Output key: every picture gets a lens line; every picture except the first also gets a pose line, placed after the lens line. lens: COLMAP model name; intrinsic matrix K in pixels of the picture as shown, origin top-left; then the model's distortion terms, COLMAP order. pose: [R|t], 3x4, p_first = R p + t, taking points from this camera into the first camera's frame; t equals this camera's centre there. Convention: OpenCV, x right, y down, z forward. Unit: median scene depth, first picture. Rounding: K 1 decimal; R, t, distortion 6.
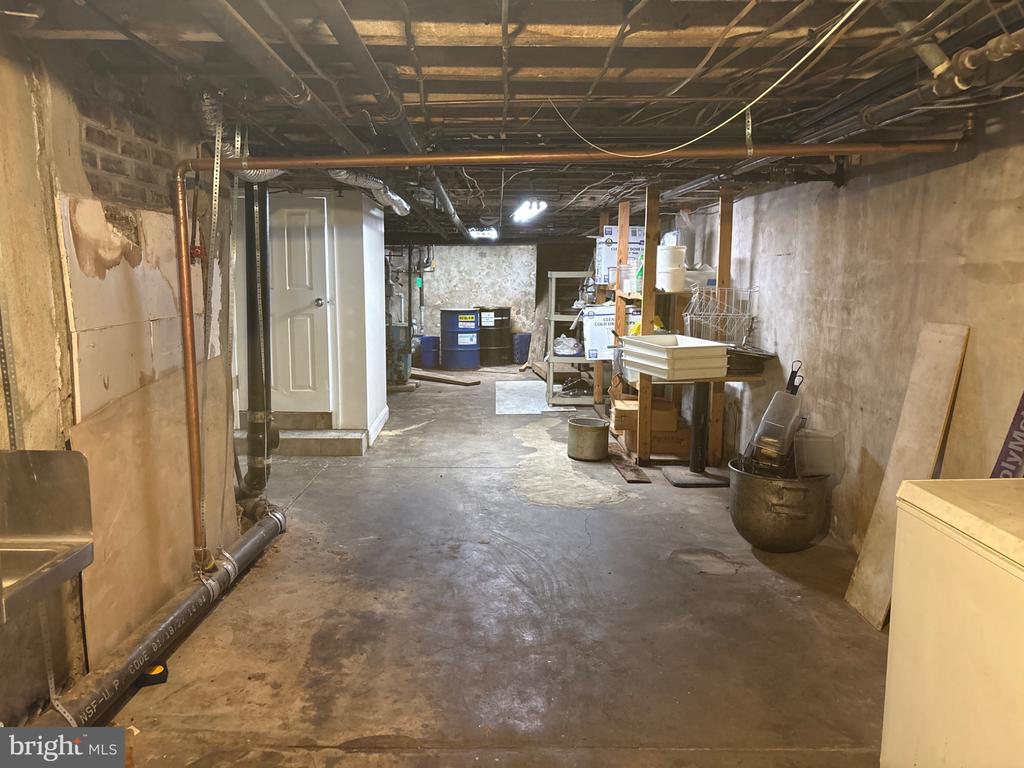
lens RADIAL K [[772.2, 0, 512.7], [0, 772.2, 384.5], [0, 0, 1]] dist [0.048437, -0.058670]
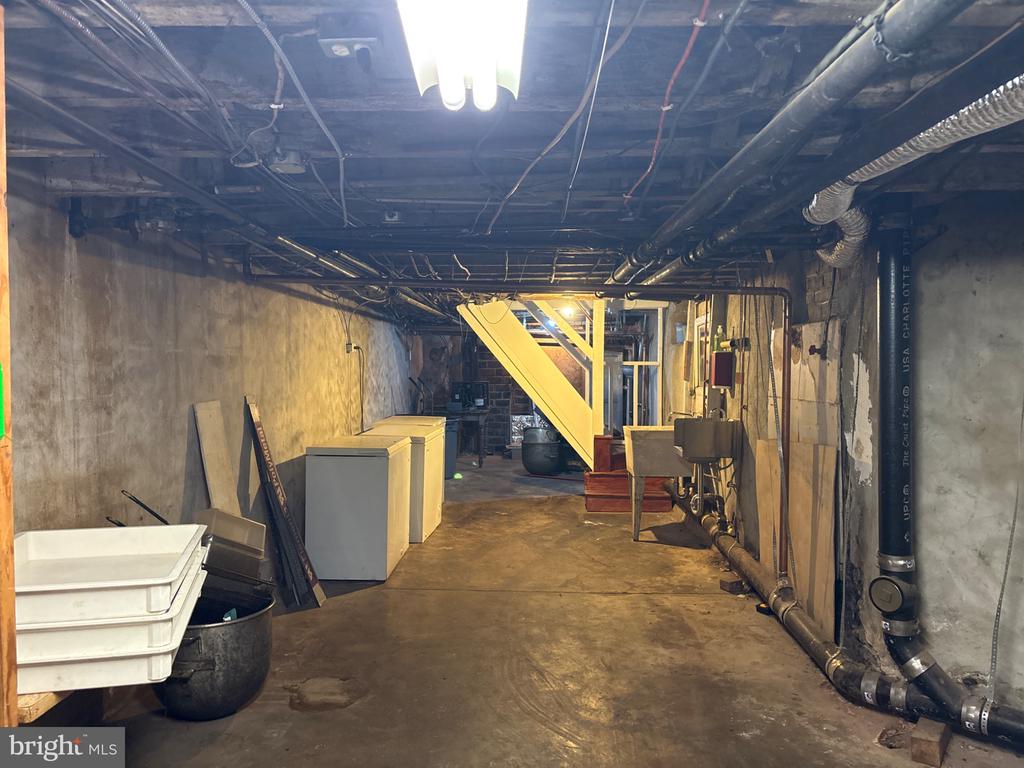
lens RADIAL K [[772.2, 0, 511.9], [0, 772.2, 383.3], [0, 0, 1]] dist [0.048437, -0.058670]
pose [[-0.998818, -0.010717, 0.047402, 0.002122], [-0.002743, 0.986259, 0.165181, -0.263593], [-0.048521, 0.164856, -0.985123, 1.839370]]
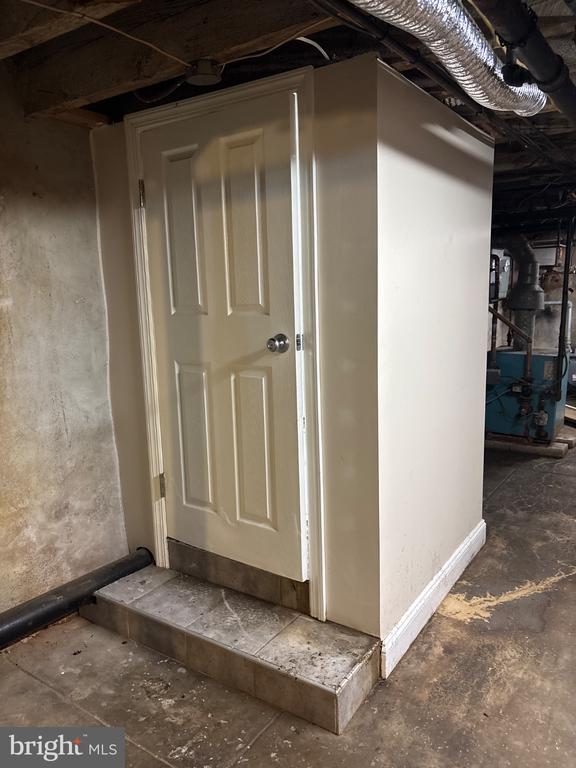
lens RADIAL K [[579.2, 0, 285.3], [0, 579.2, 390.9], [0, 0, 1]] dist [0.048437, -0.058670]
pose [[0.806804, 0.067540, -0.586946, -0.051875], [-0.043938, 0.997553, 0.054391, -0.097645], [0.589183, -0.018093, 0.807797, 0.740461]]
